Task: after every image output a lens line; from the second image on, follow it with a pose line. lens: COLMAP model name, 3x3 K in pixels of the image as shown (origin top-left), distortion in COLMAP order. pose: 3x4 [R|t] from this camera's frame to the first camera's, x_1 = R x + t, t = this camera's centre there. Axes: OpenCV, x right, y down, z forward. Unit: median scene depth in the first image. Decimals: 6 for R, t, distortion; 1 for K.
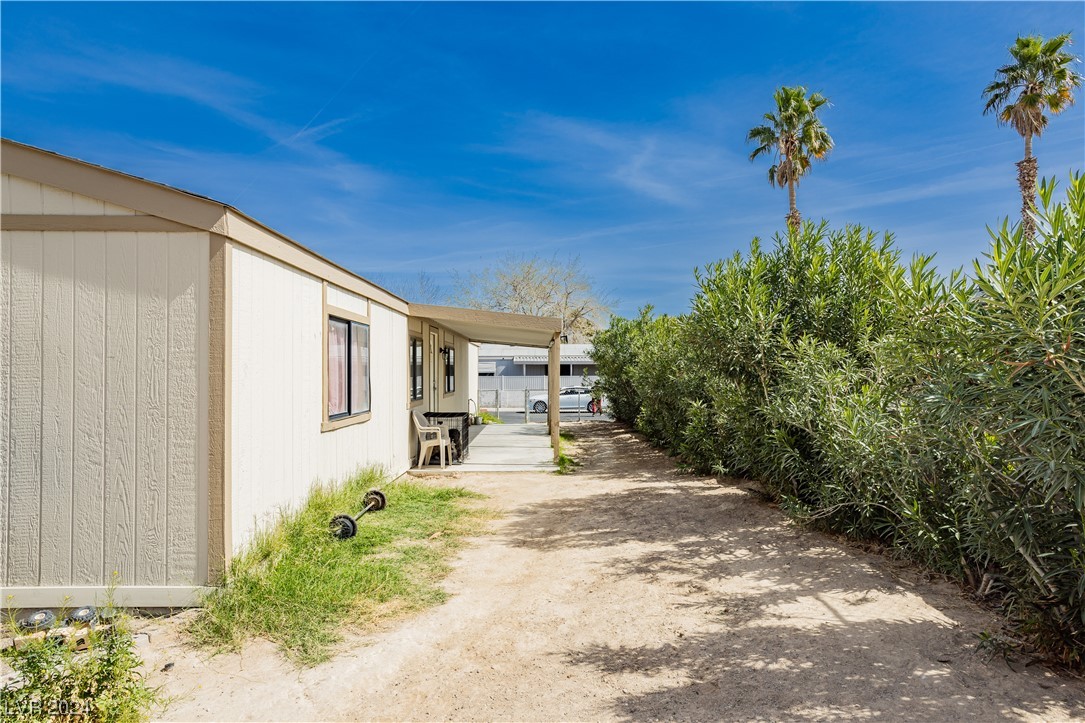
lens RADIAL K [[666.6, 0, 544.1], [0, 666.6, 363.2], [0, 0, 1]] dist [-0.009270, 0.001905]
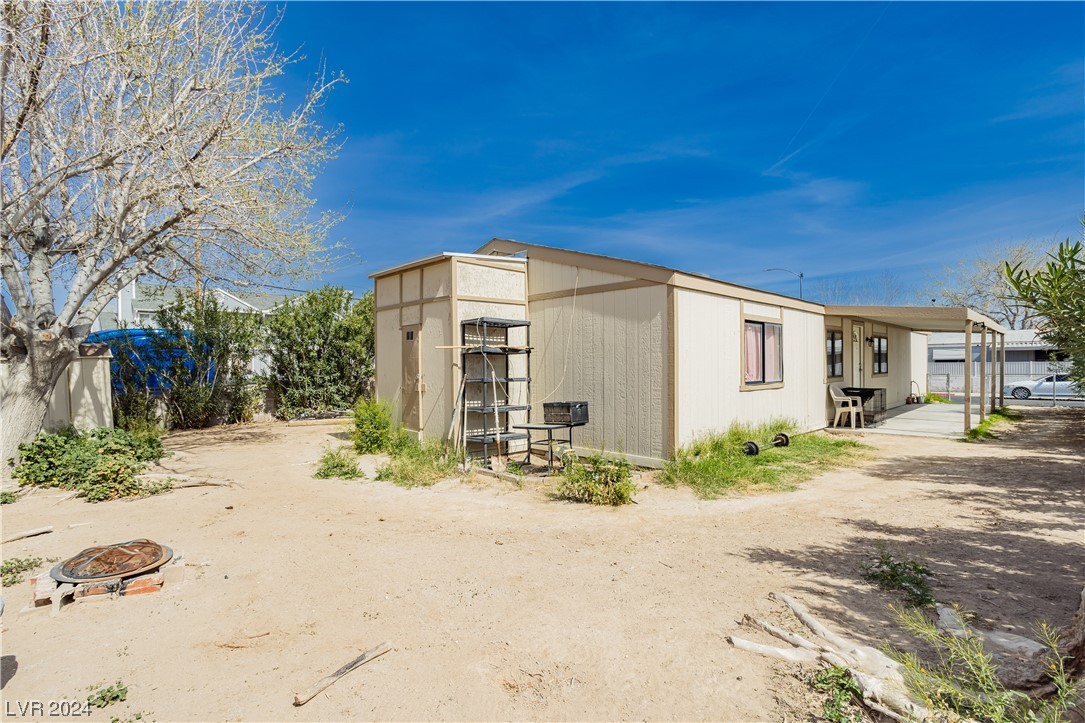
lens RADIAL K [[530.9, 0, 547.4], [0, 530.9, 365.3], [0, 0, 1]] dist [-0.025713, 0.010407]
pose [[0.709069, 0.002591, -0.705134, 0.251721], [0.012785, 0.999782, 0.016531, 0.011075], [0.705023, -0.020737, 0.708881, -0.265943]]
